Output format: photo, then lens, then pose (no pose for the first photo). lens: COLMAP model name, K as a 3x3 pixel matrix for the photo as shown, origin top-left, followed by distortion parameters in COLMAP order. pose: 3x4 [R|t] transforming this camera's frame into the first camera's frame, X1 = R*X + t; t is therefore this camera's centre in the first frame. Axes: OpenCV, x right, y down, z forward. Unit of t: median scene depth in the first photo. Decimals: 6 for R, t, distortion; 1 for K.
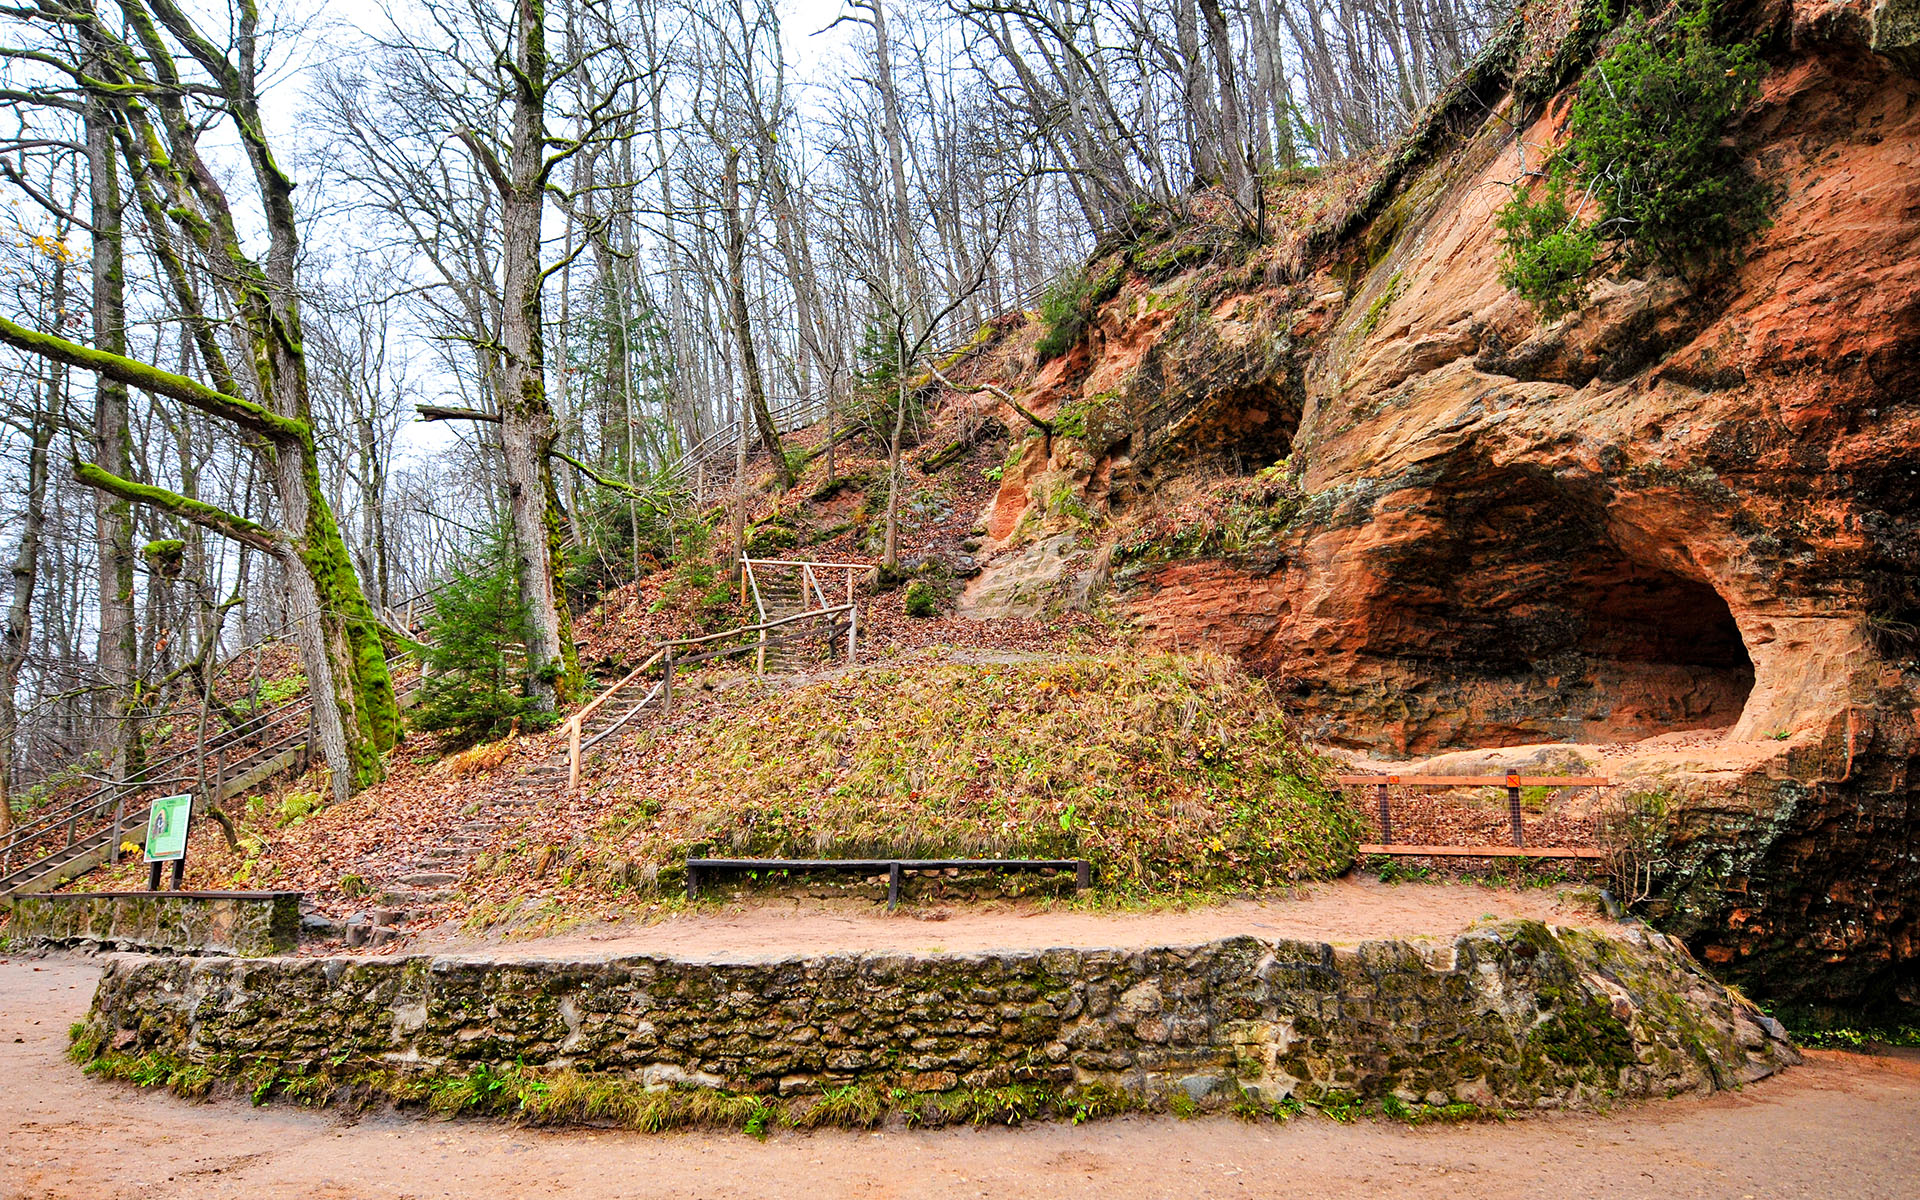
lens RADIAL K [[1165.4, 0, 950.3], [0, 1165.4, 641.0], [0, 0, 1]] dist [-0.016528, -0.003188]
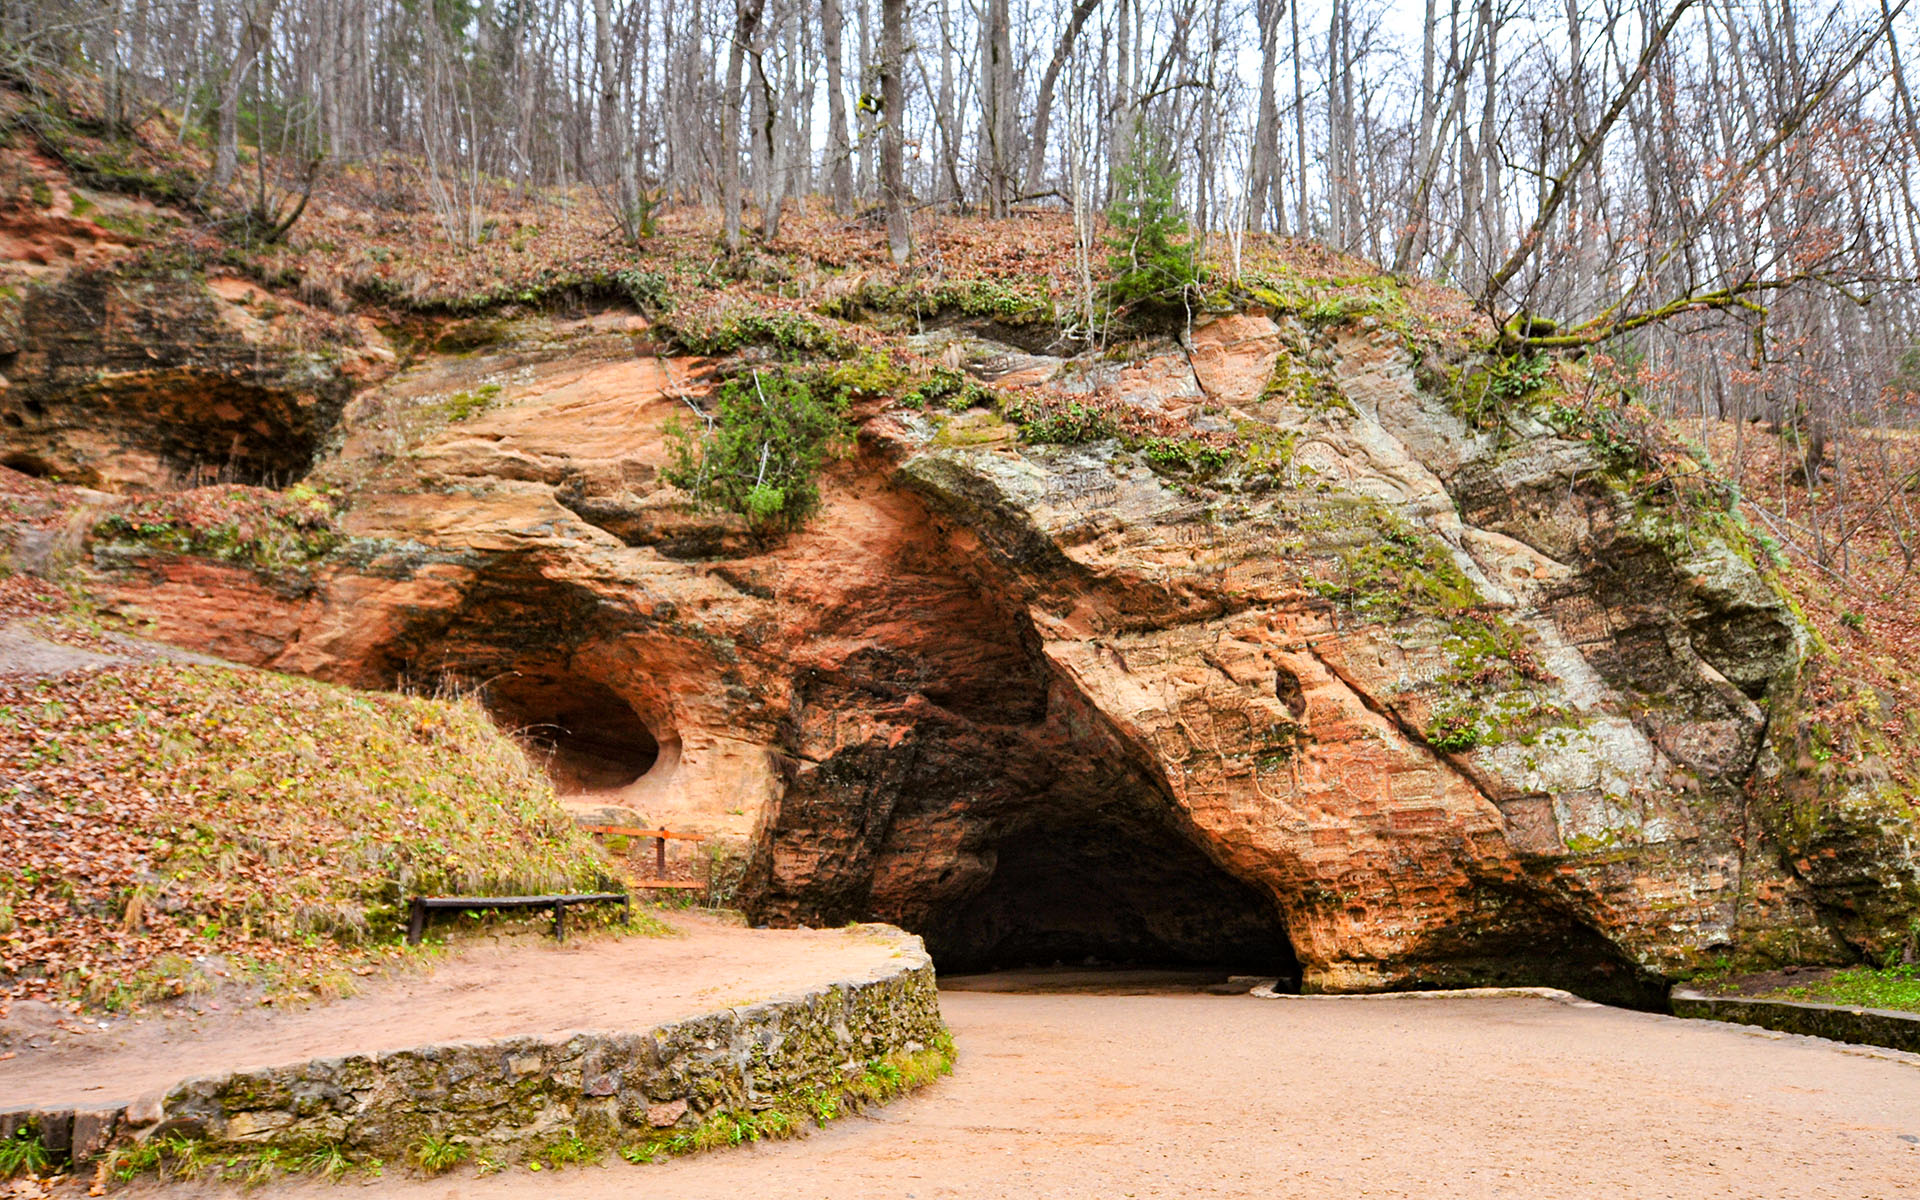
lens RADIAL K [[1220.9, 0, 950.3], [0, 1220.9, 640.8], [0, 0, 1]] dist [-0.009382, -0.003634]
pose [[0.199078, 0.183974, 0.962560, -0.686974], [-0.175577, 0.973023, -0.149661, 0.037794], [-0.964127, -0.139209, 0.226009, 0.259325]]
